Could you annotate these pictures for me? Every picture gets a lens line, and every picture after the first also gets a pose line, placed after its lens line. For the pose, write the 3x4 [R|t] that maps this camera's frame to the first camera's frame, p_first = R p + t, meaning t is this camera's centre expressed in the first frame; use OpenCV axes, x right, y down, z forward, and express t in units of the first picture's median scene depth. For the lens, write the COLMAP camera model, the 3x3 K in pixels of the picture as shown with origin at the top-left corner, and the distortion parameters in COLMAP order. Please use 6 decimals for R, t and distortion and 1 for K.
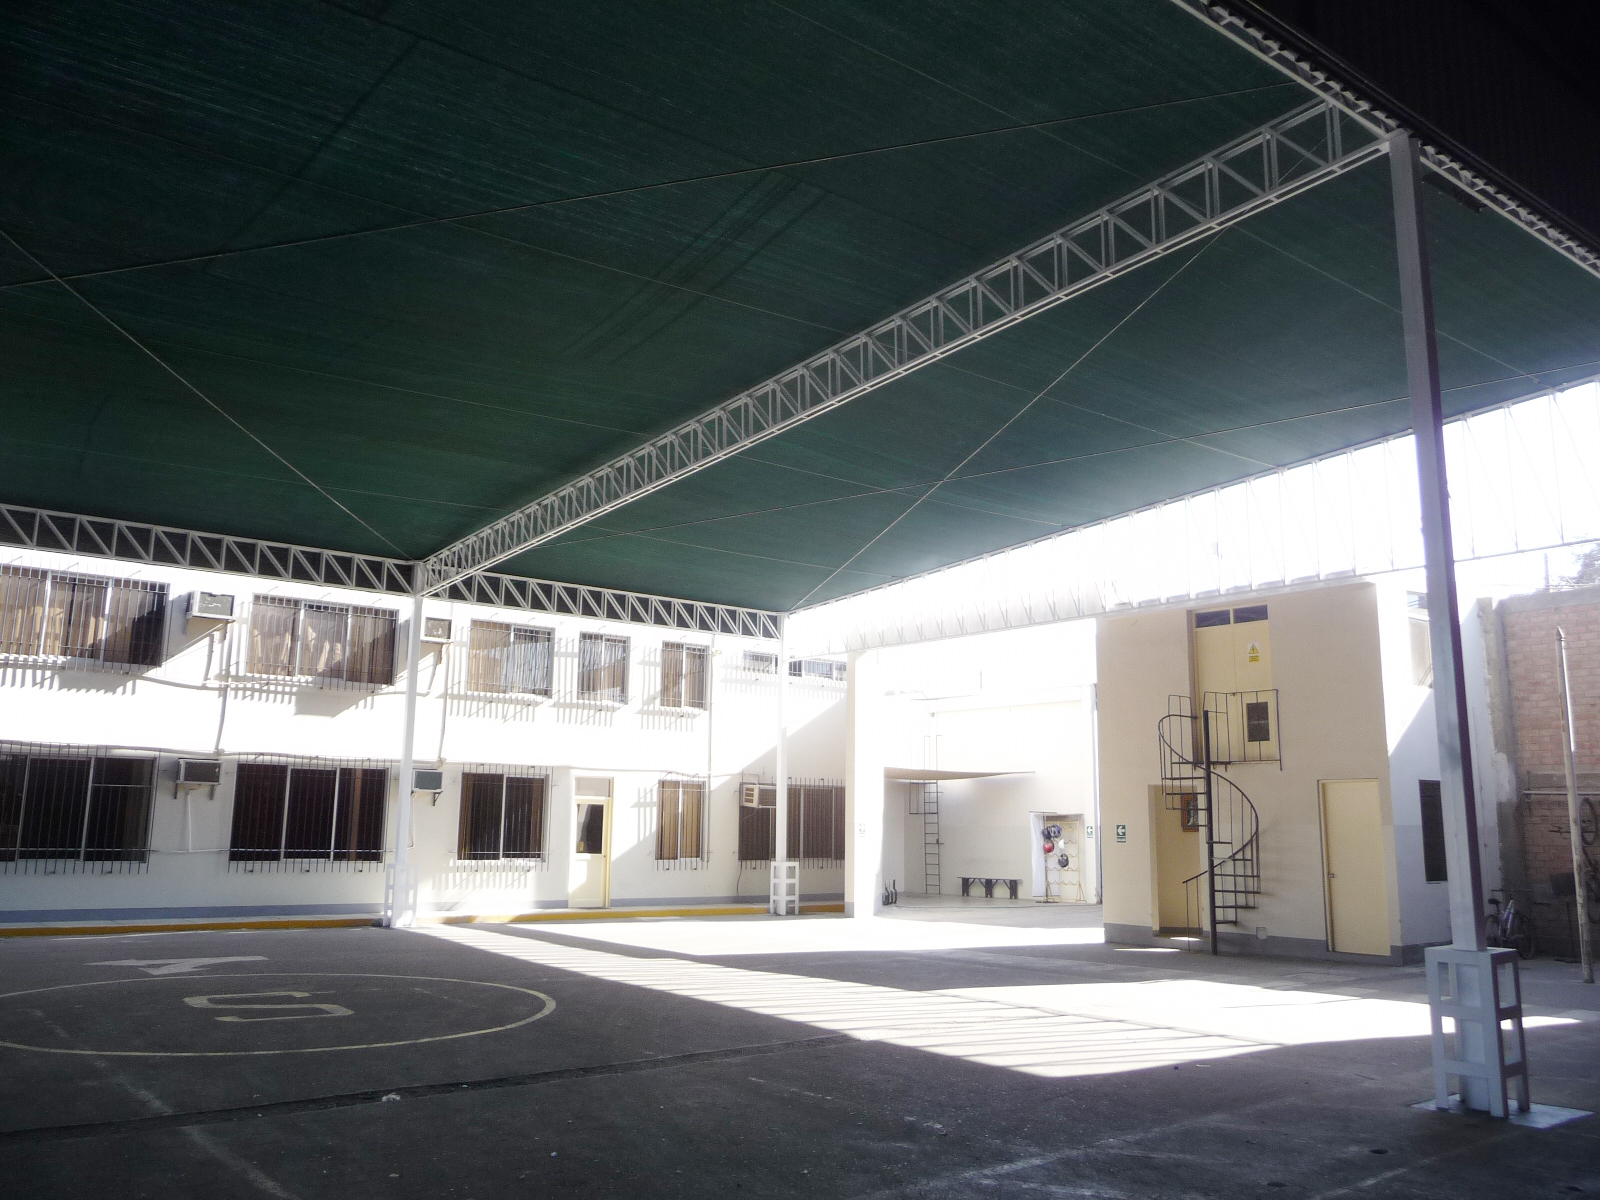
lens RADIAL K [[1062.1, 0, 799.9], [0, 1062.1, 681.5], [0, 0, 1]] dist [-0.001939, -0.000217]
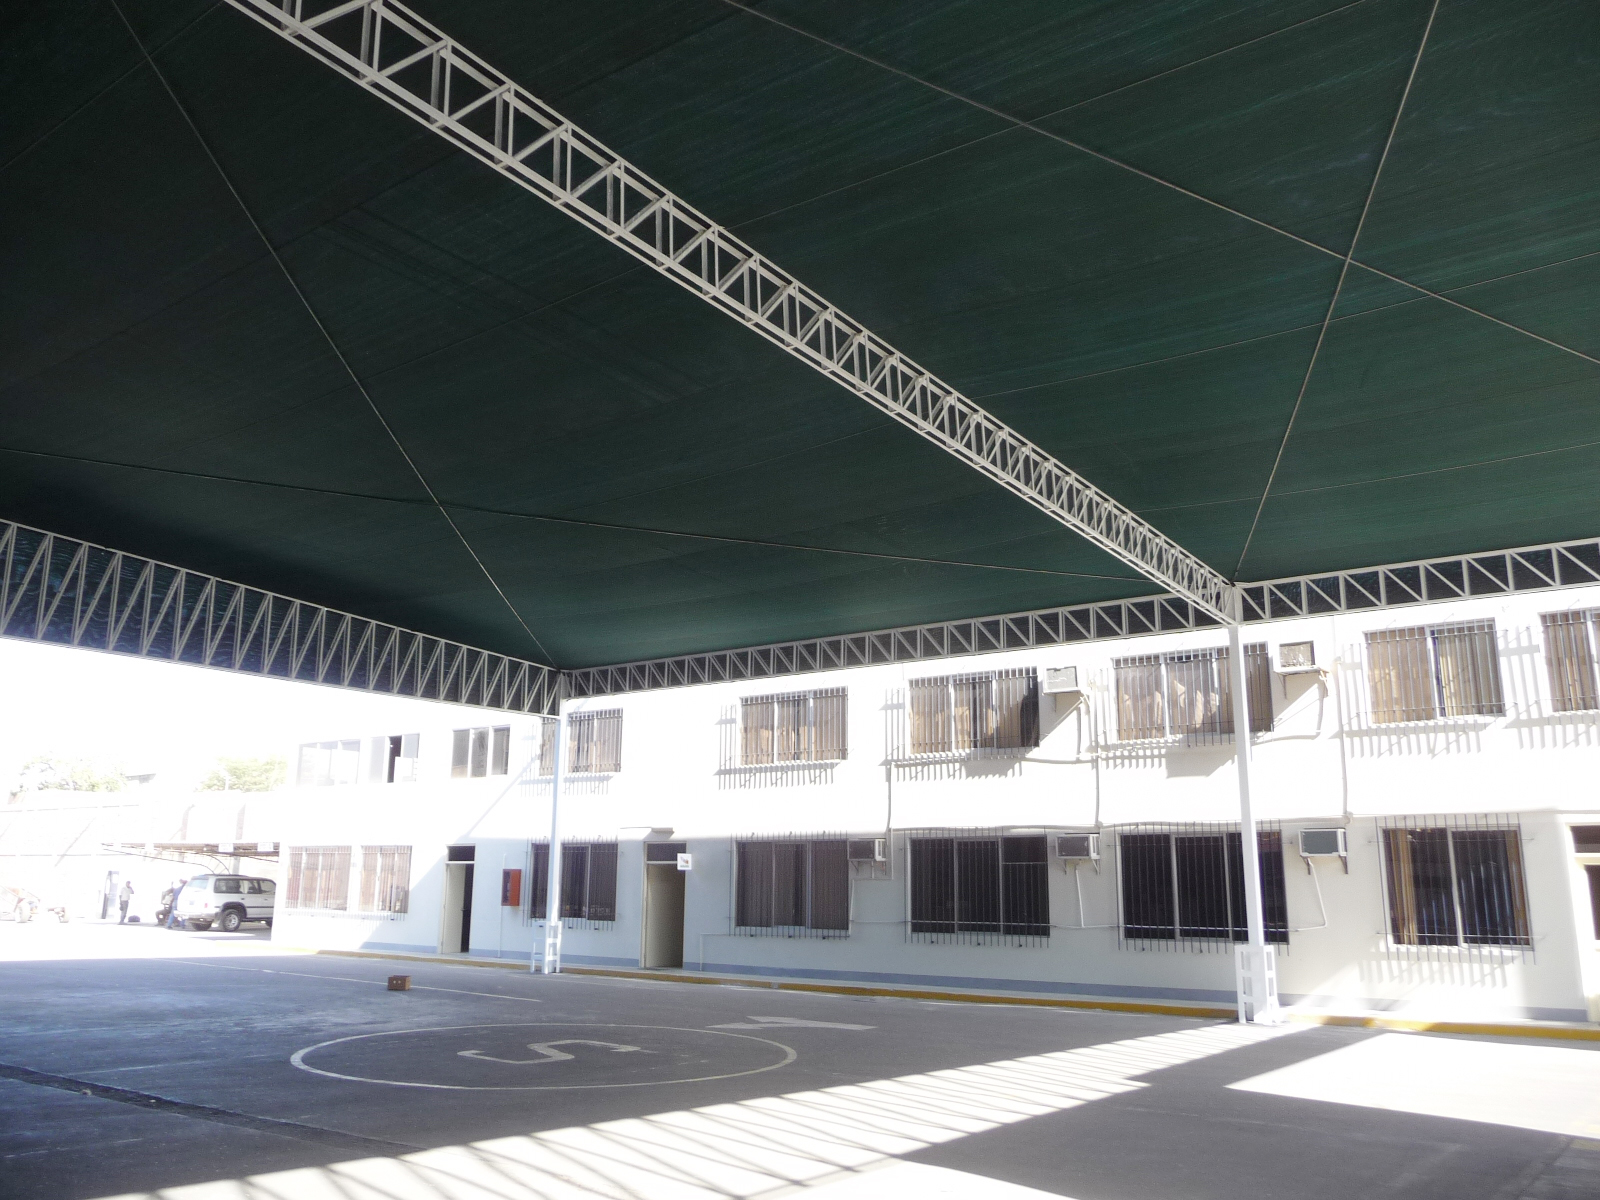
lens RADIAL K [[1296.7, 0, 802.6], [0, 1296.7, 581.3], [0, 0, 1]] dist [-0.057938, 0.055005]
pose [[0.359280, -0.229221, -0.904641, 0.481169], [0.122743, 0.972552, -0.197681, 0.048757], [0.925123, -0.040015, 0.377554, 0.297536]]
